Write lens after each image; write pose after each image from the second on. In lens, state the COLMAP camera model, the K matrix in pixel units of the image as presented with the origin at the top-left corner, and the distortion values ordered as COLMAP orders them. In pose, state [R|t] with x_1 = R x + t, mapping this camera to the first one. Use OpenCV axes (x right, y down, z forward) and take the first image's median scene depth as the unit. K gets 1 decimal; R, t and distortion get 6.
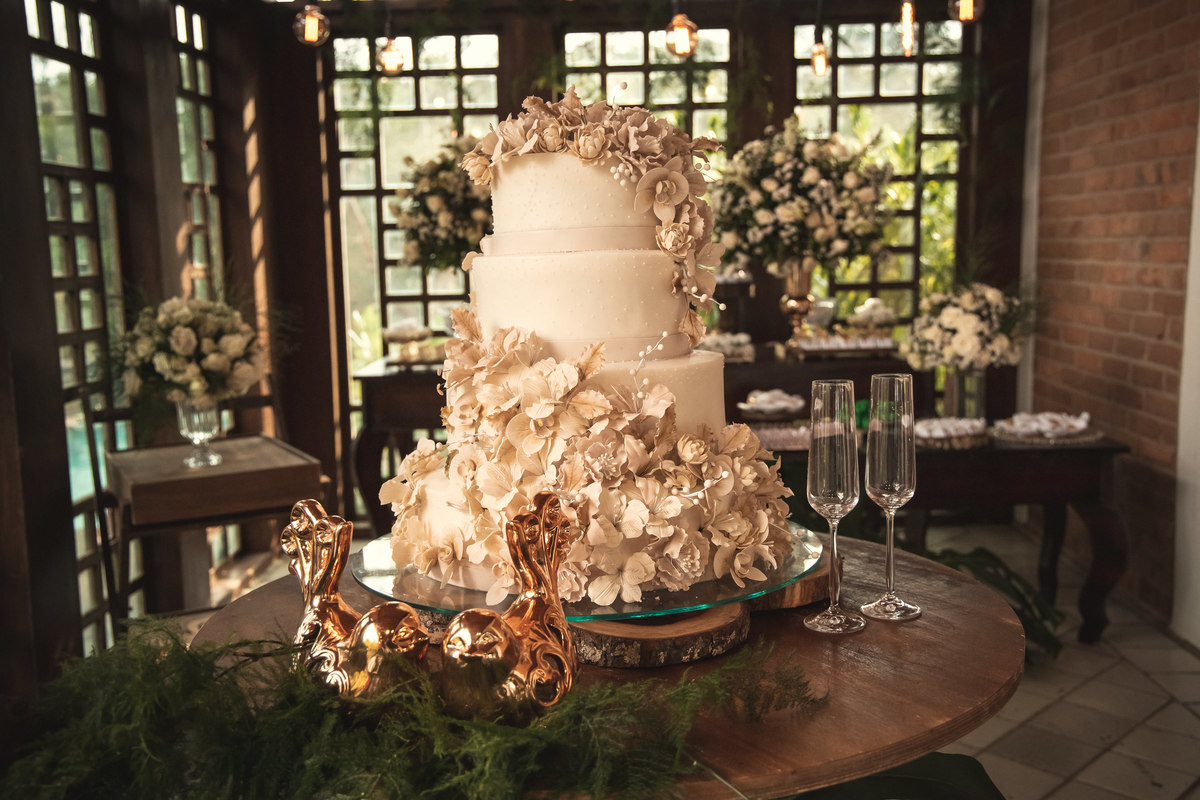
lens RADIAL K [[1204.1, 0, 599.9], [0, 1204.1, 398.9], [0, 0, 1]] dist [0.039463, 0.000000]
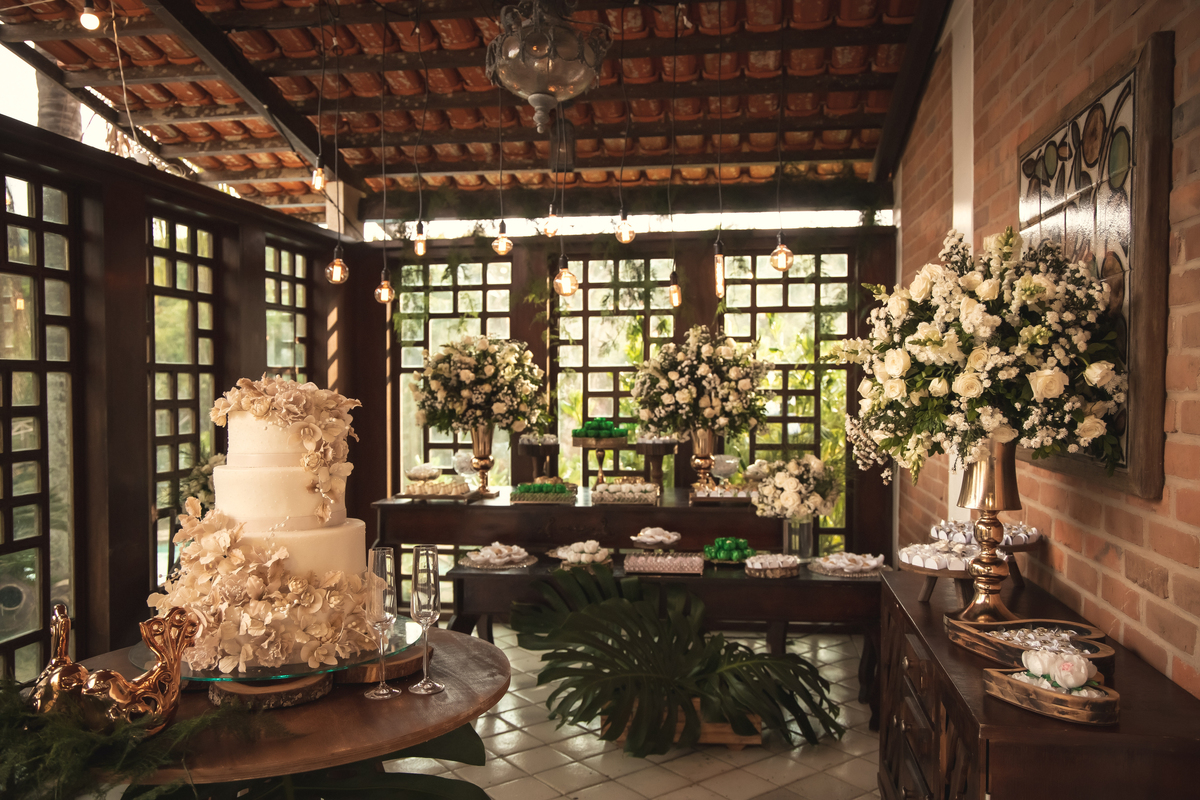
lens RADIAL K [[982.9, 0, 600.1], [0, 982.9, 401.7], [0, 0, 1]] dist [-0.036935, -0.001422]
pose [[0.988717, 0.022134, -0.148150, 0.227360], [-0.037698, 0.993958, -0.103087, -0.029513], [0.144973, 0.107509, 0.983577, -0.112206]]
